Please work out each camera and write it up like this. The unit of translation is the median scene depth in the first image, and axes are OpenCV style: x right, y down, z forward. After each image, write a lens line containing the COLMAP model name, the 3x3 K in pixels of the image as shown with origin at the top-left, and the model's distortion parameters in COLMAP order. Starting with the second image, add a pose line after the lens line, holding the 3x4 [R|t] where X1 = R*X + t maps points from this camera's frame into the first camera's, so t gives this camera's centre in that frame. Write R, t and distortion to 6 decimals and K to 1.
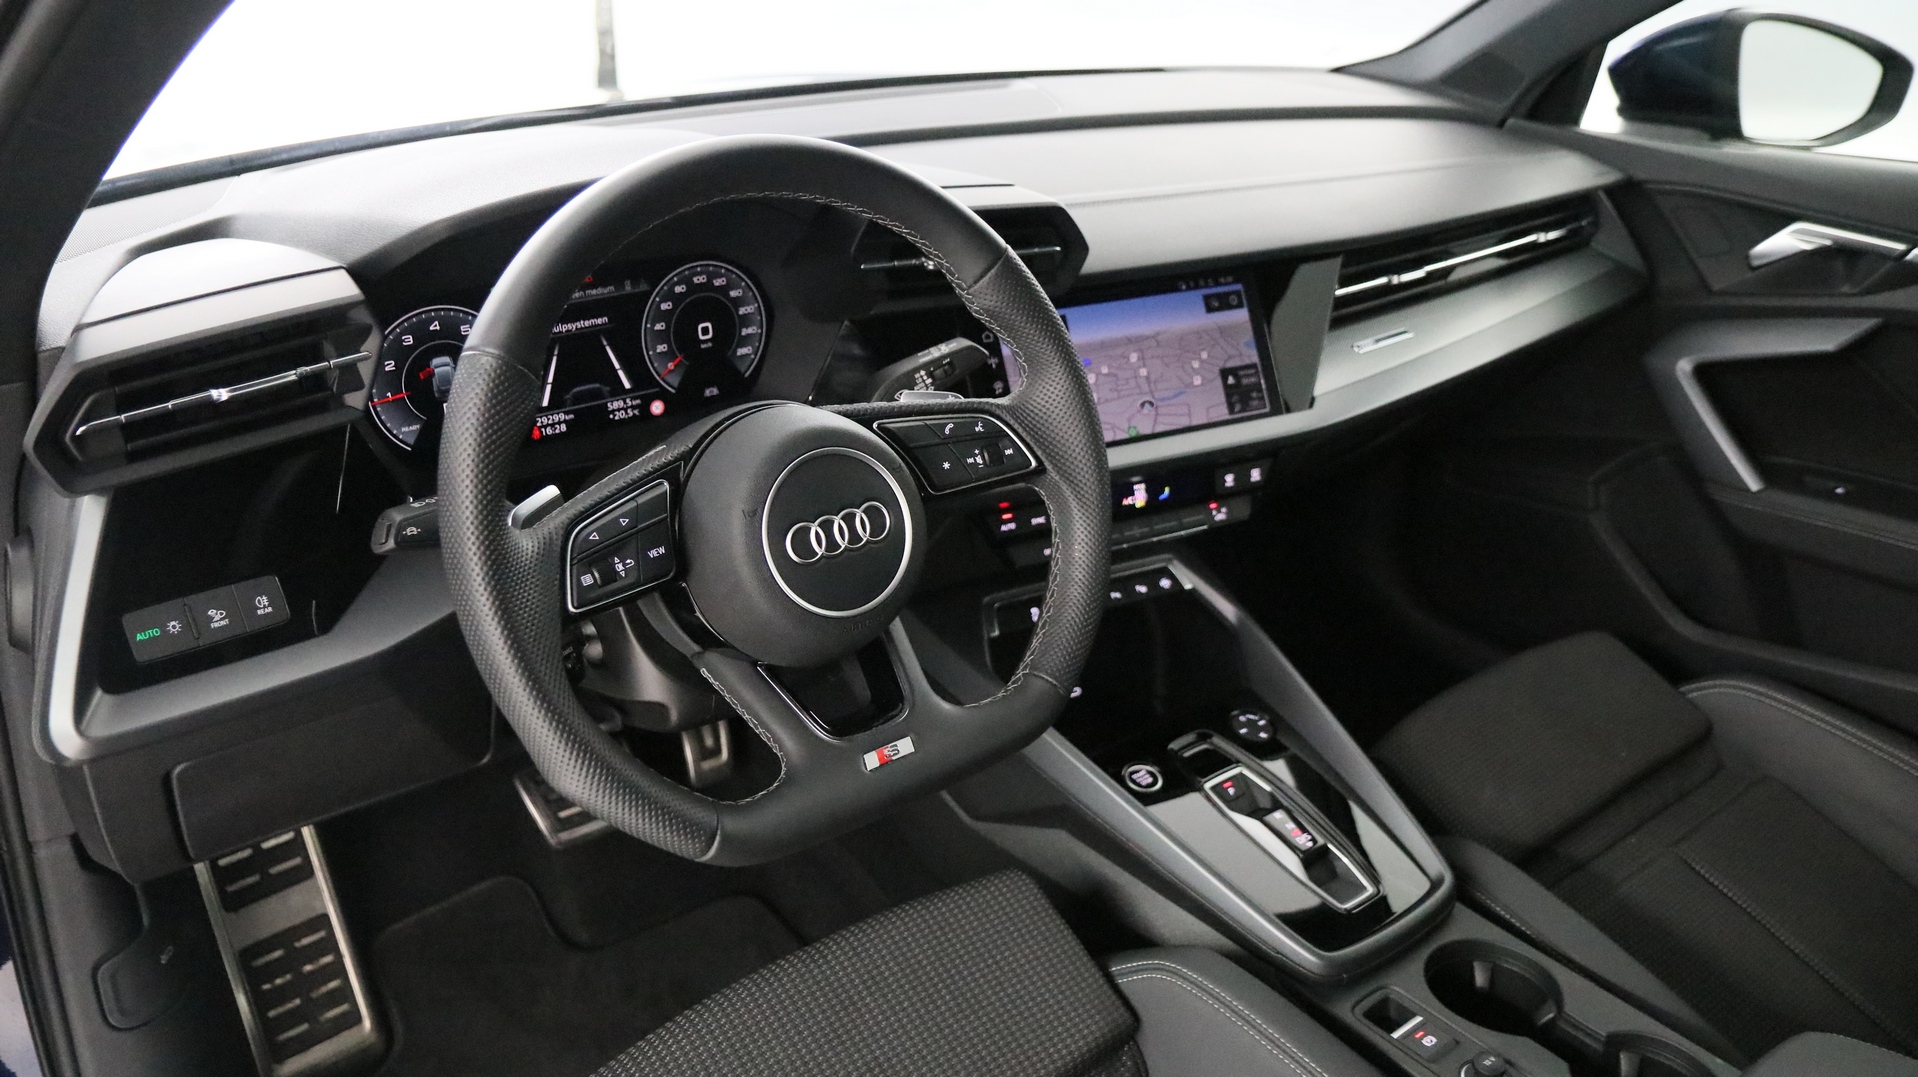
lens RADIAL K [[1441.1, 0, 959.0], [0, 1441.1, 538.5], [0, 0, 1]] dist [-0.017156, -0.000767]
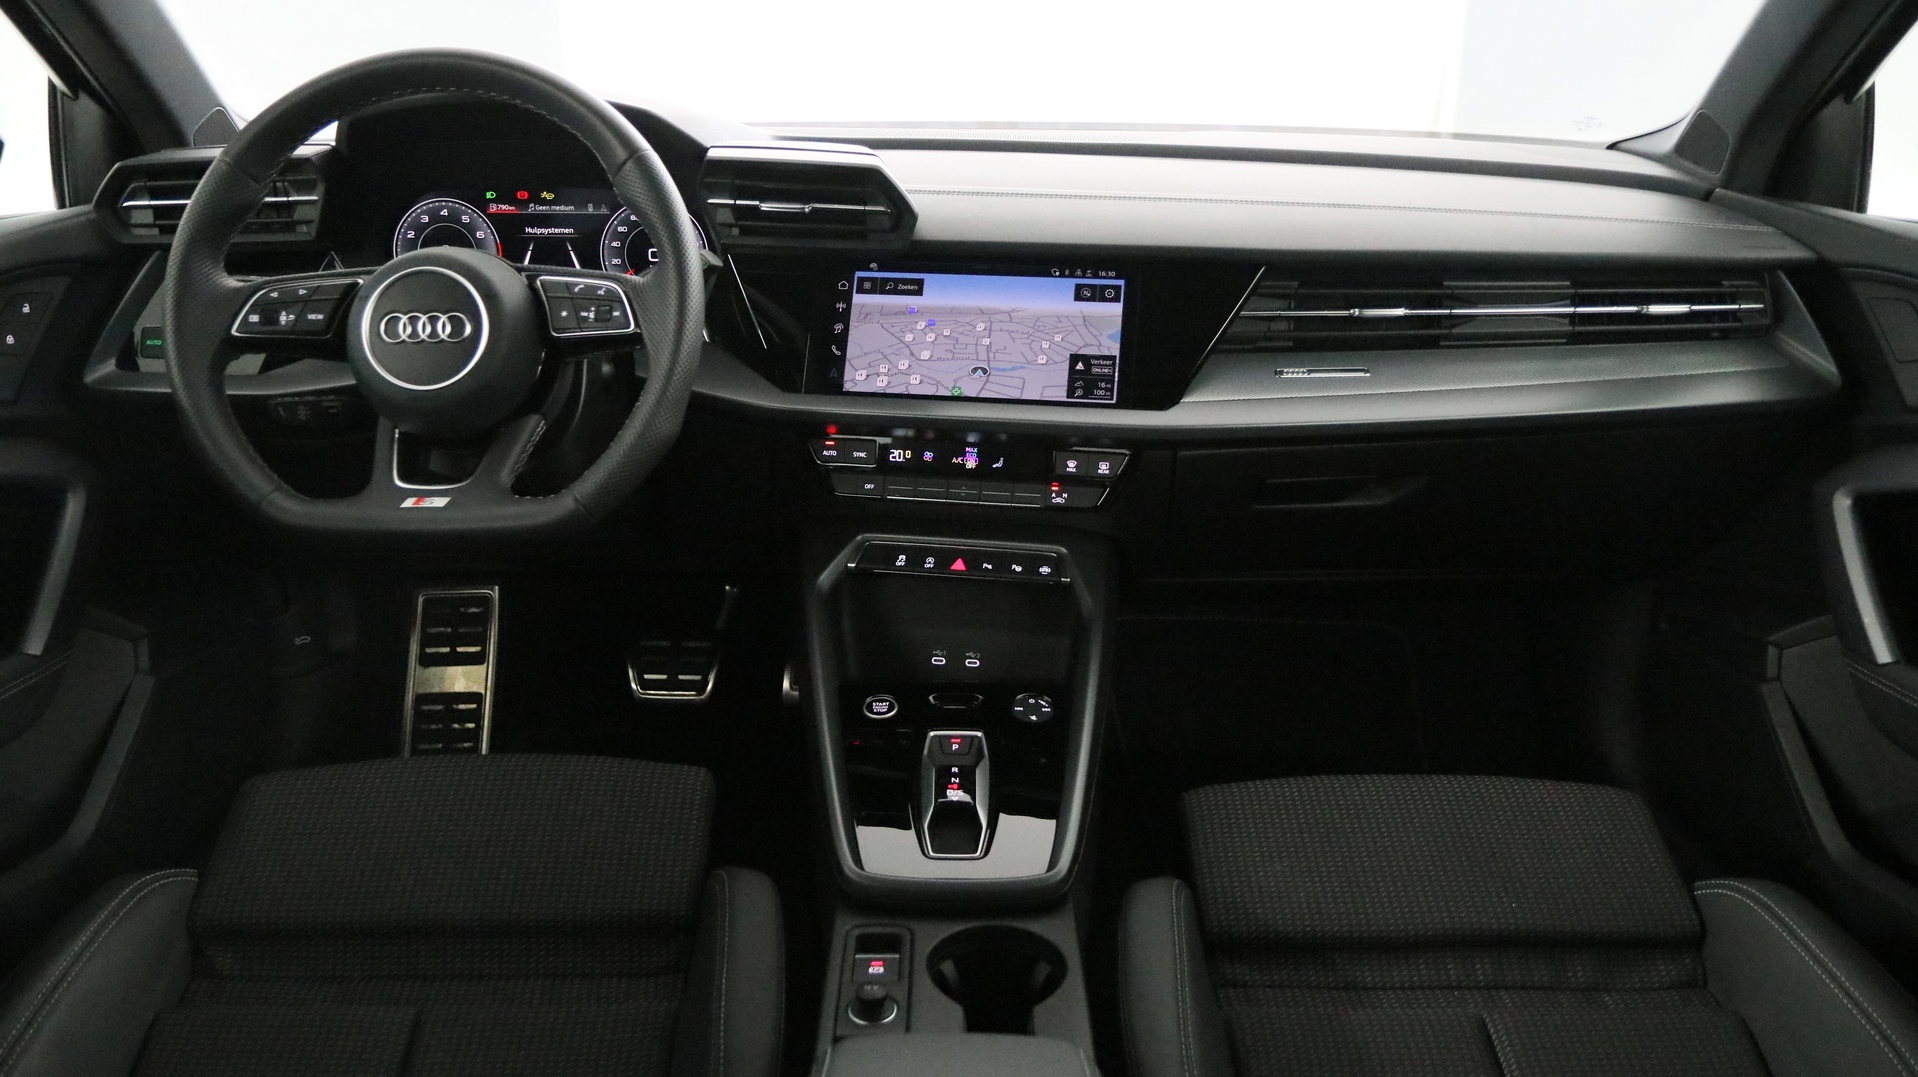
lens RADIAL K [[1472.1, 0, 959.0], [0, 1472.1, 538.5], [0, 0, 1]] dist [-0.013122, 0.006120]
pose [[0.793913, 0.186309, -0.578785, 0.768547], [-0.258052, 0.965161, -0.043283, 0.077886], [0.550556, 0.183720, 0.814331, 0.124929]]
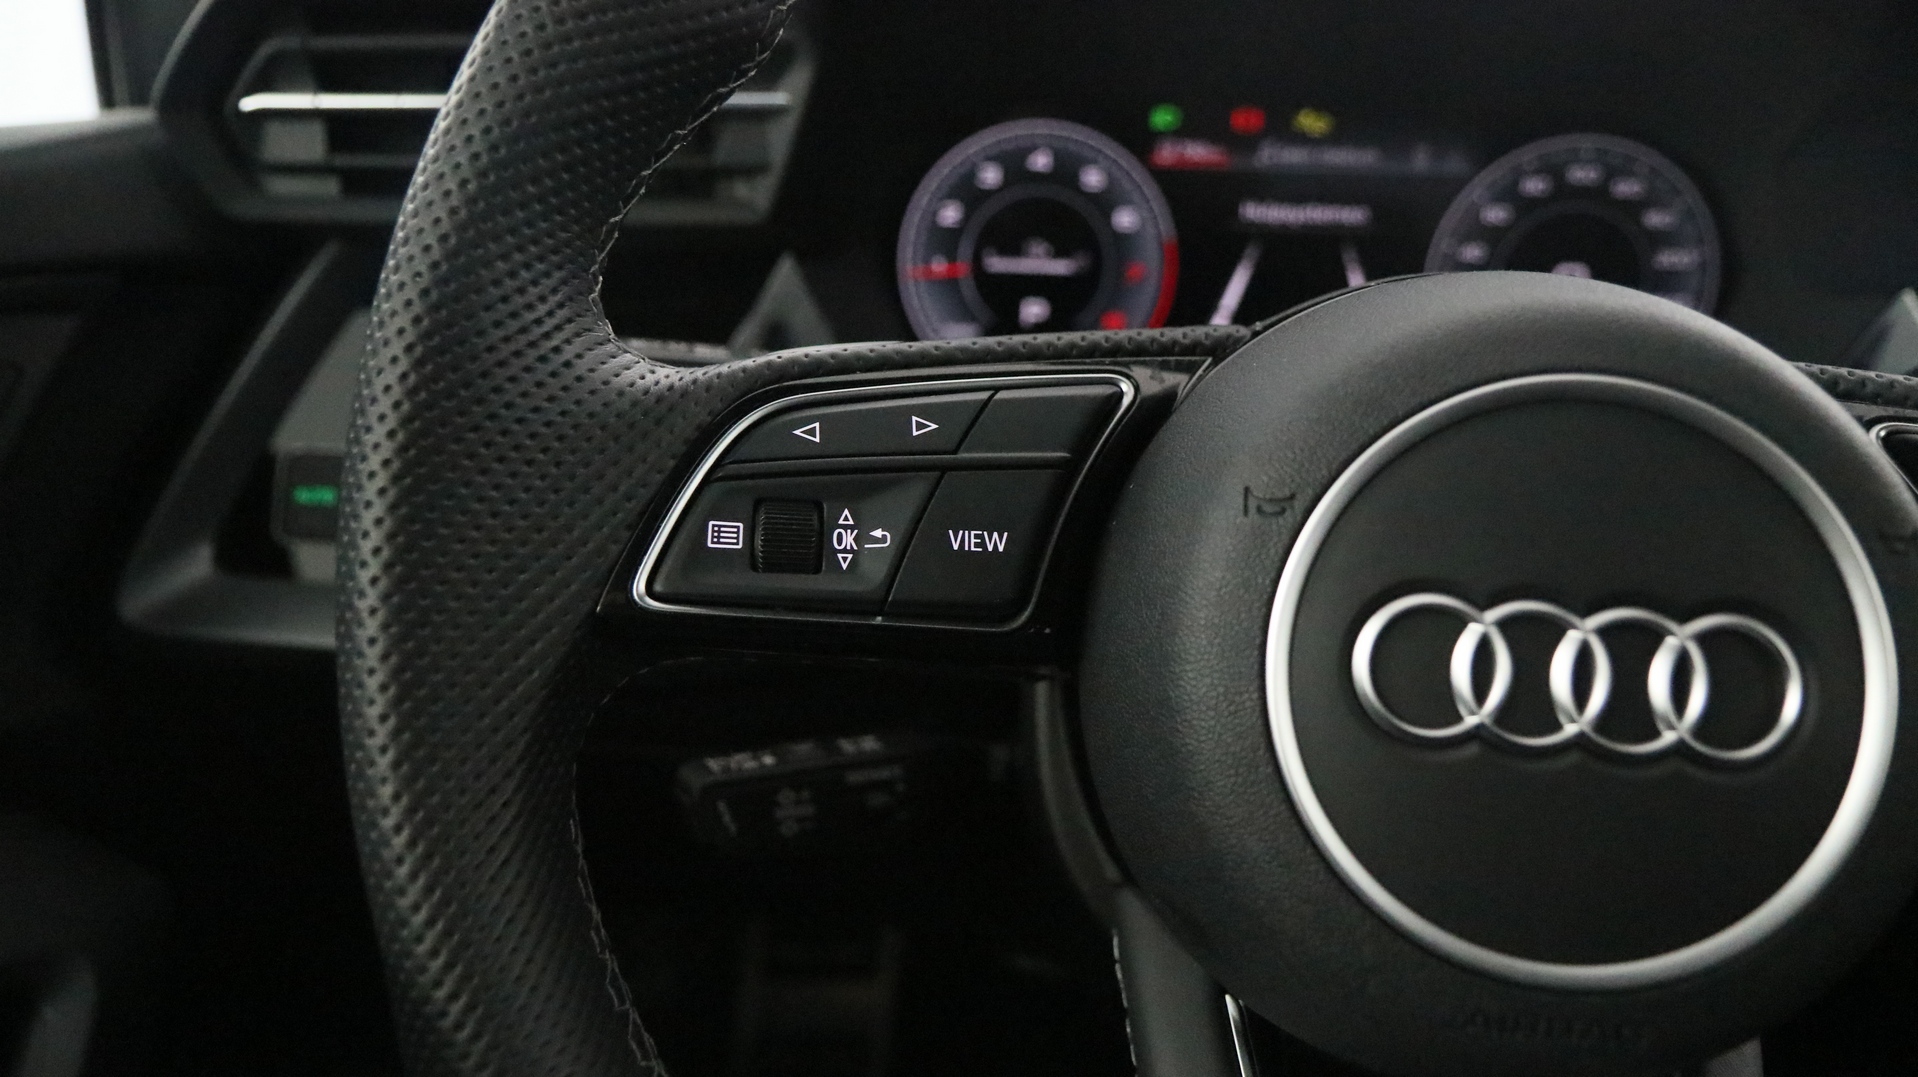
lens RADIAL K [[1467.9, 0, 956.0], [0, 1467.9, 570.0], [0, 0, 1]] dist [-0.048451, 0.098891]
pose [[0.736982, 0.227510, -0.636472, 0.008261], [-0.298294, 0.954465, -0.004221, 0.012907], [0.606529, 0.192967, 0.771289, 0.465752]]
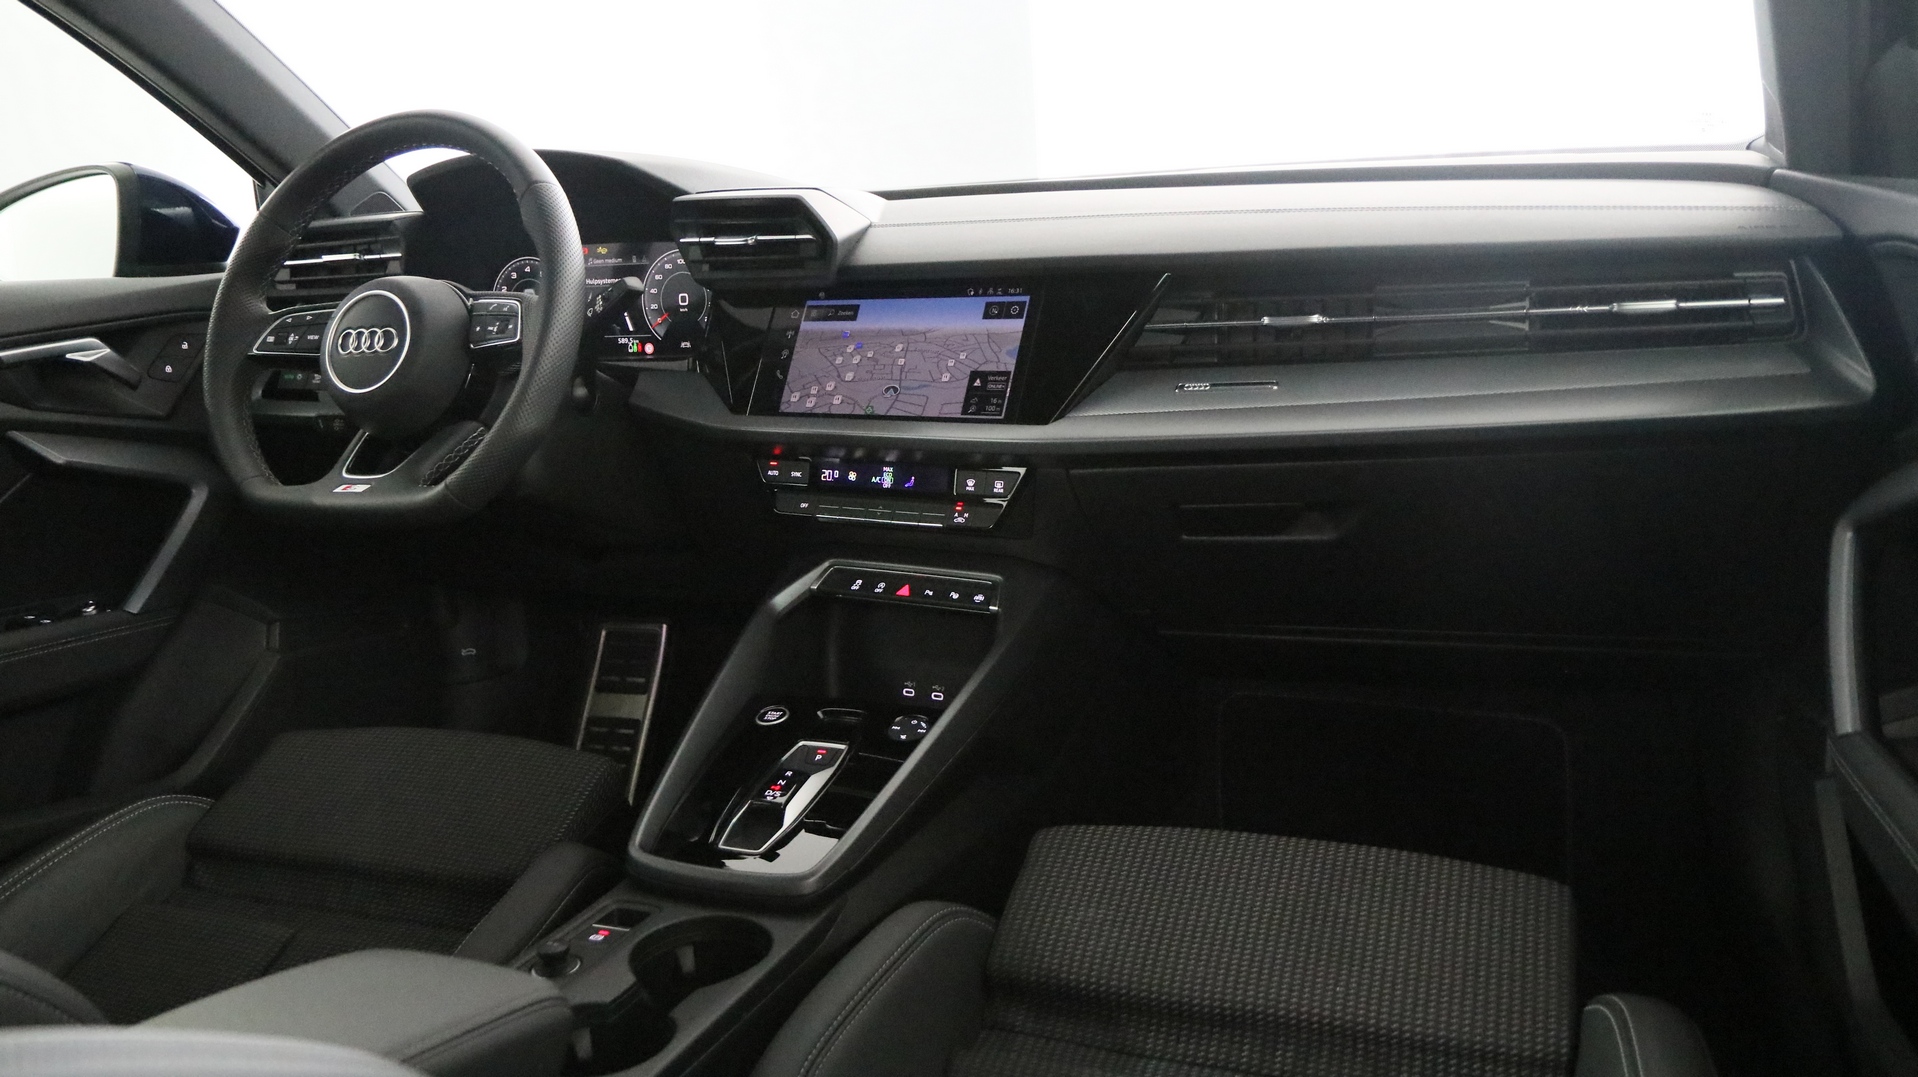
lens RADIAL K [[1472.1, 0, 959.0], [0, 1472.1, 538.5], [0, 0, 1]] dist [-0.013122, 0.006120]
pose [[0.500965, 0.146388, -0.852998, 1.104342], [-0.315809, 0.948552, -0.022688, 0.021385], [0.805791, 0.280750, 0.521421, 0.494876]]
